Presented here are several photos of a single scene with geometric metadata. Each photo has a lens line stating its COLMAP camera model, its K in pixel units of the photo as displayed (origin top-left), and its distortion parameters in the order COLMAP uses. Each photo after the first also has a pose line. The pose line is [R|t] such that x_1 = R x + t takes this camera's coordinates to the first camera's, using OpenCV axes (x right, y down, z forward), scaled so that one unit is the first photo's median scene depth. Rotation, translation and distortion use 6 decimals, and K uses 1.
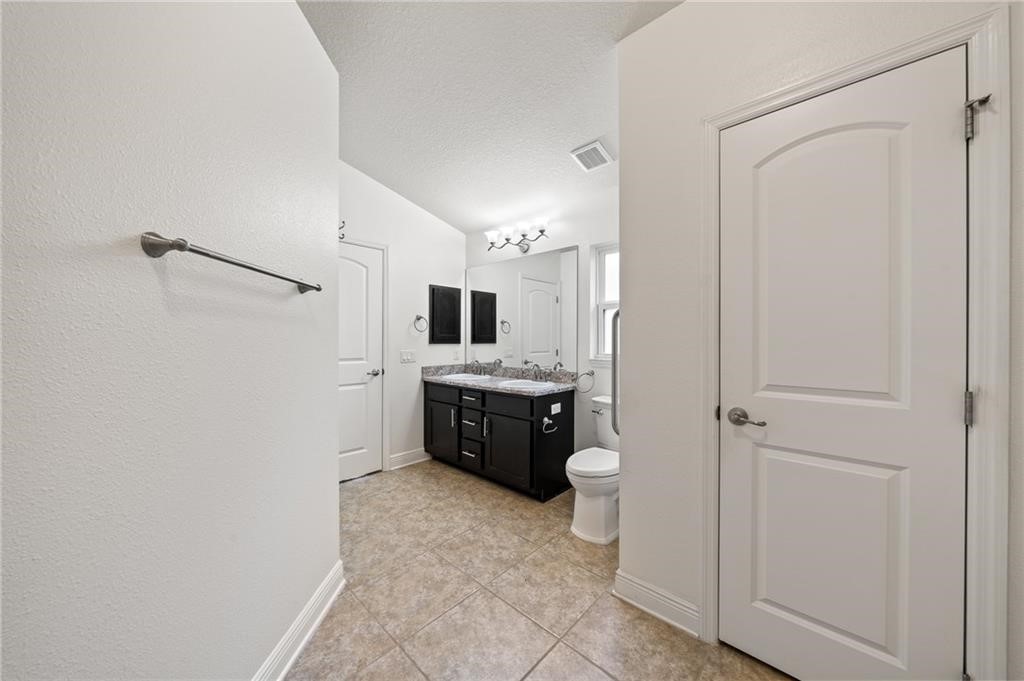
lens RADIAL K [[351.3, 0, 511.0], [0, 351.3, 342.0], [0, 0, 1]] dist [-0.010469, -0.000091]
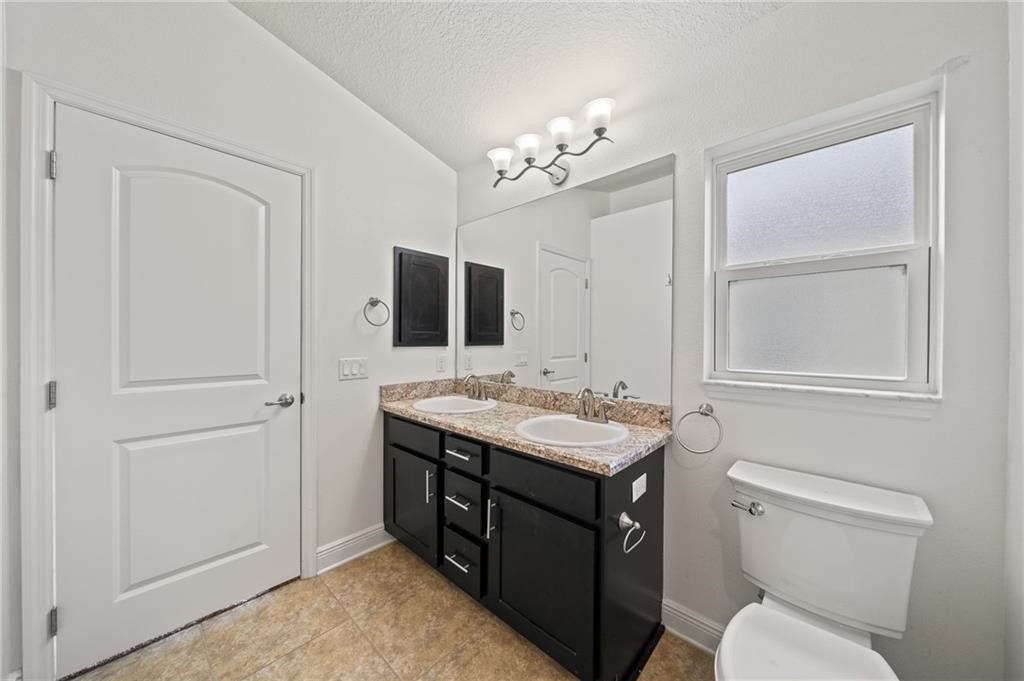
lens RADIAL K [[351.3, 0, 511.0], [0, 351.3, 342.0], [0, 0, 1]] dist [-0.010469, -0.000091]
pose [[0.999987, 0.003378, 0.003688, -0.038738], [-0.003395, 0.999984, 0.004536, -0.006552], [-0.003673, -0.004548, 0.999983, 0.432117]]
